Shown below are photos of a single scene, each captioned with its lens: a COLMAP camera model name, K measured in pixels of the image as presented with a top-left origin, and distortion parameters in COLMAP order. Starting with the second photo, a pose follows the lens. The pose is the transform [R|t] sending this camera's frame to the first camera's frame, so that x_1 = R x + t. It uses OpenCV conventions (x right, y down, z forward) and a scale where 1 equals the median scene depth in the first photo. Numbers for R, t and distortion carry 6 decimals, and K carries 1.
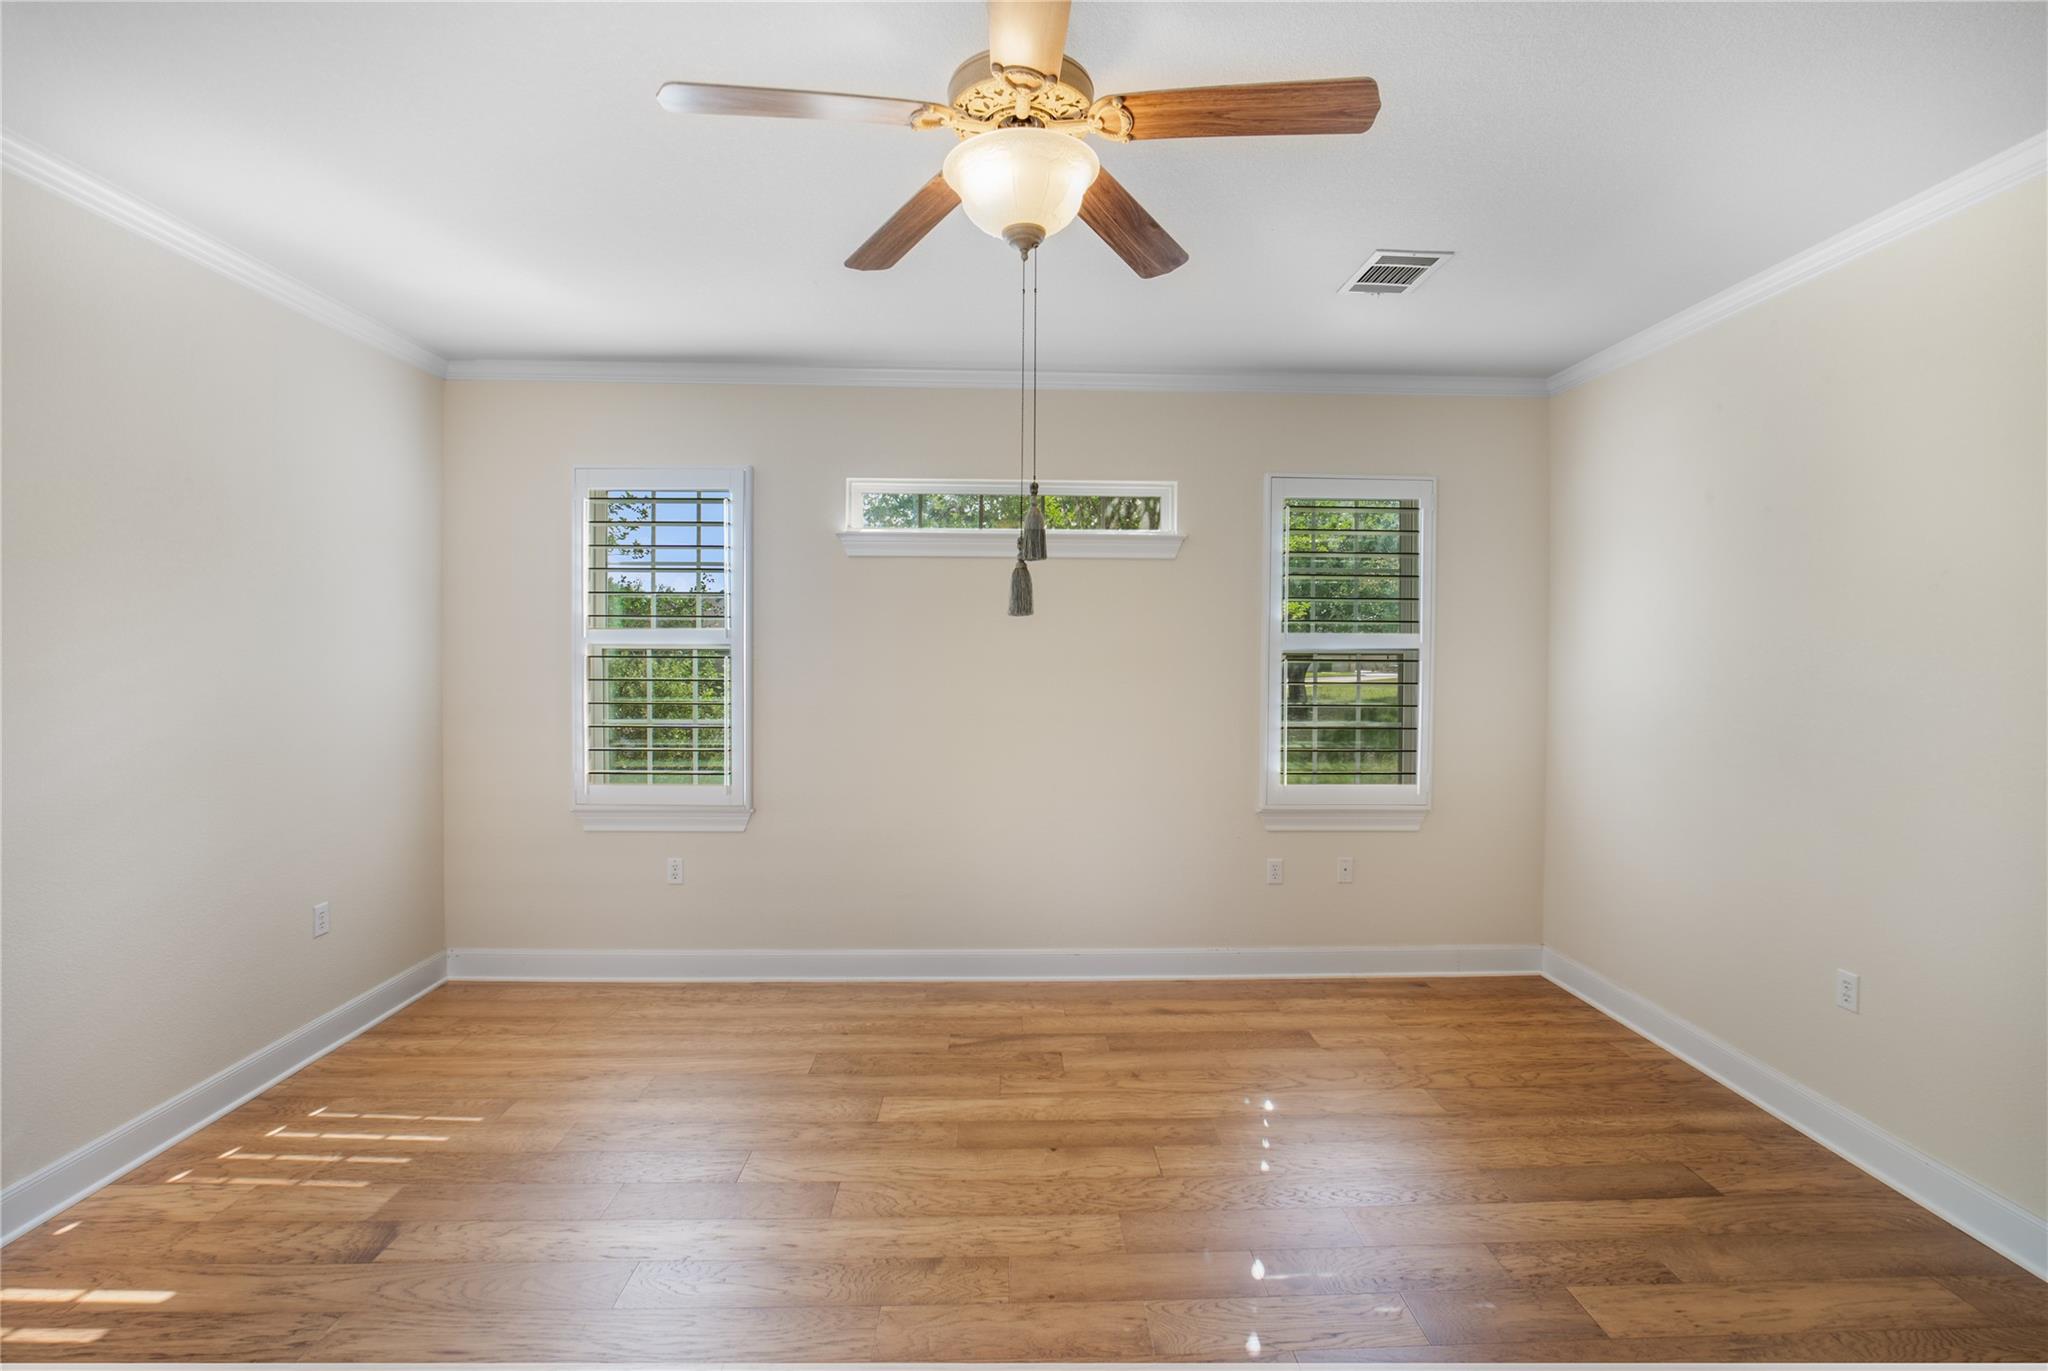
lens RADIAL K [[927.6, 0, 1035.5], [0, 927.6, 662.3], [0, 0, 1]] dist [-0.021033, 0.000957]
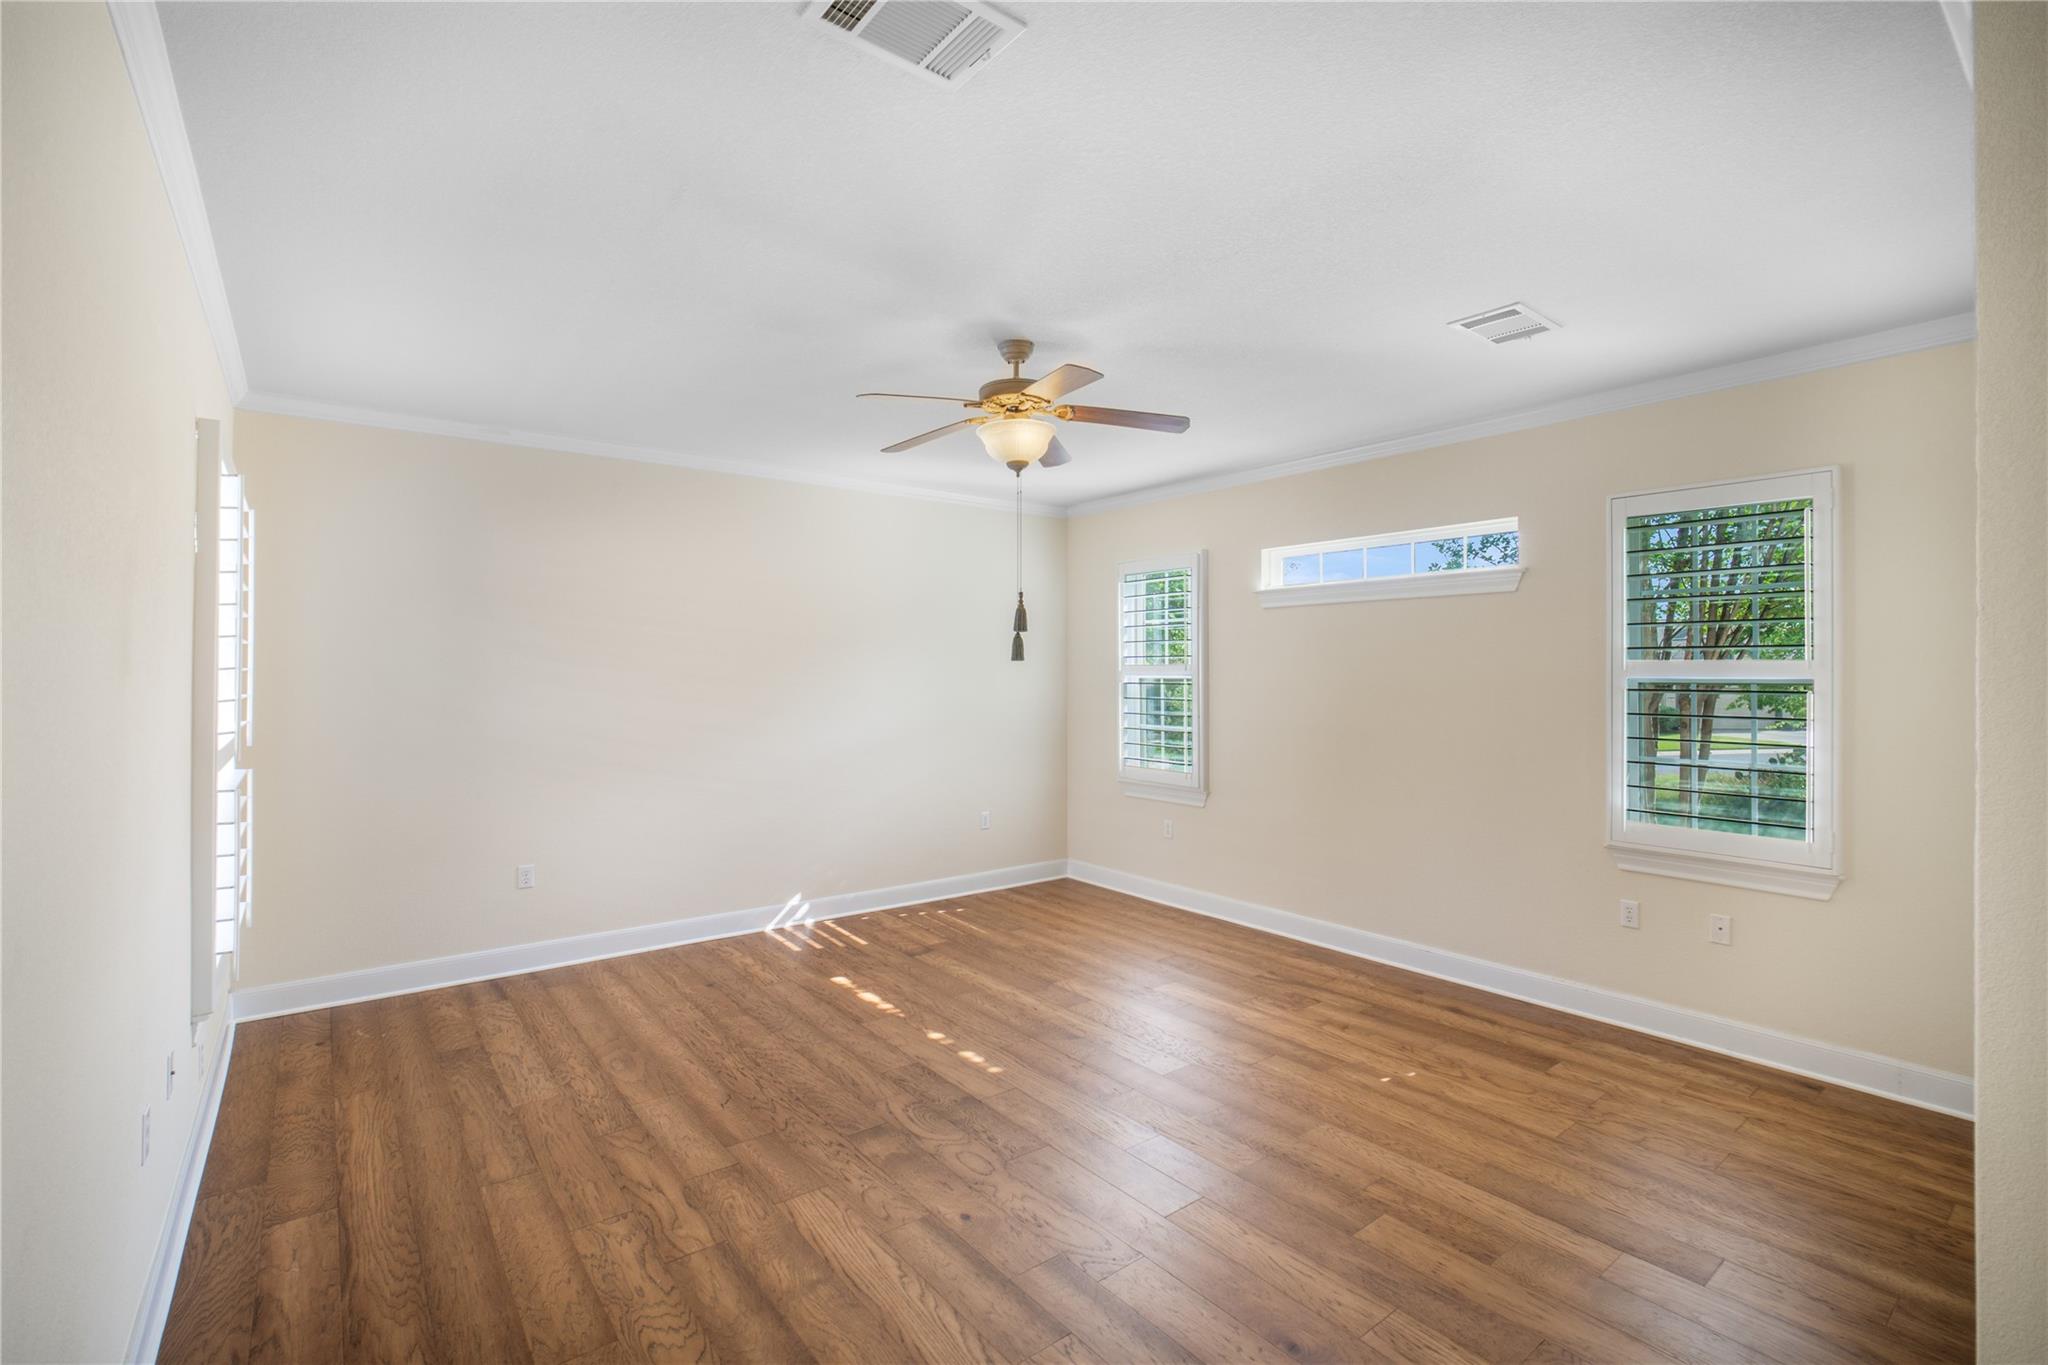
lens RADIAL K [[920.7, 0, 1021.7], [0, 920.7, 668.7], [0, 0, 1]] dist [-0.029155, 0.007709]
pose [[0.579088, -0.009160, -0.815214, 0.763121], [-0.012643, 0.999716, -0.020215, 0.003480], [0.815167, 0.022013, 0.578807, -0.050366]]
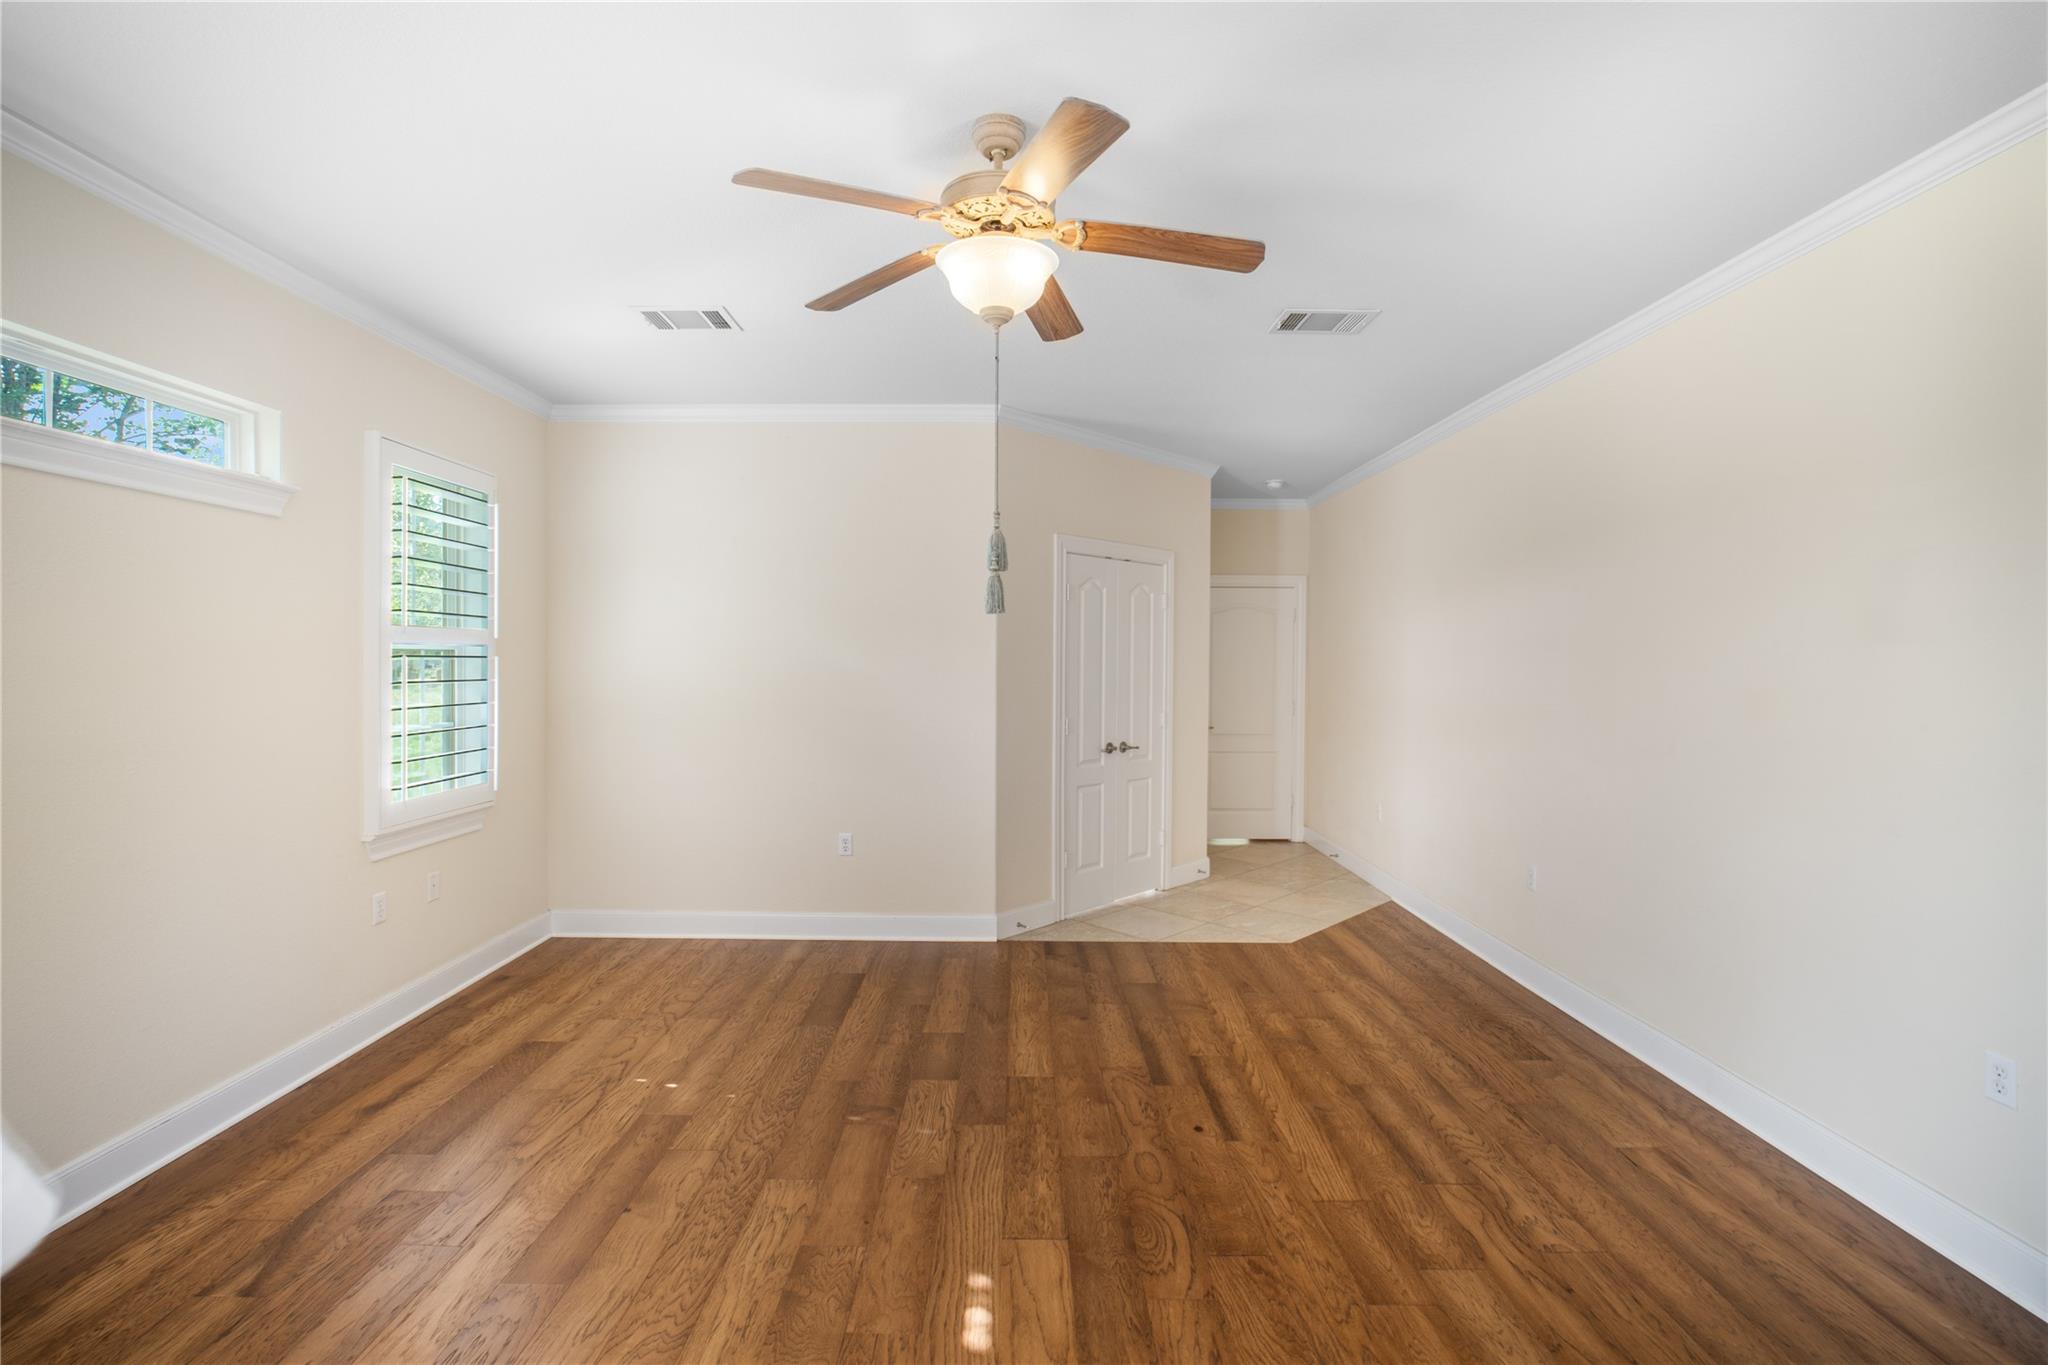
lens RADIAL K [[920.7, 0, 1021.7], [0, 920.7, 668.7], [0, 0, 1]] dist [-0.029155, 0.007709]
pose [[0.037386, -0.013949, 0.999204, -0.625956], [0.011290, 0.999845, 0.013536, 0.006008], [-0.999237, 0.010775, 0.037538, 0.450057]]
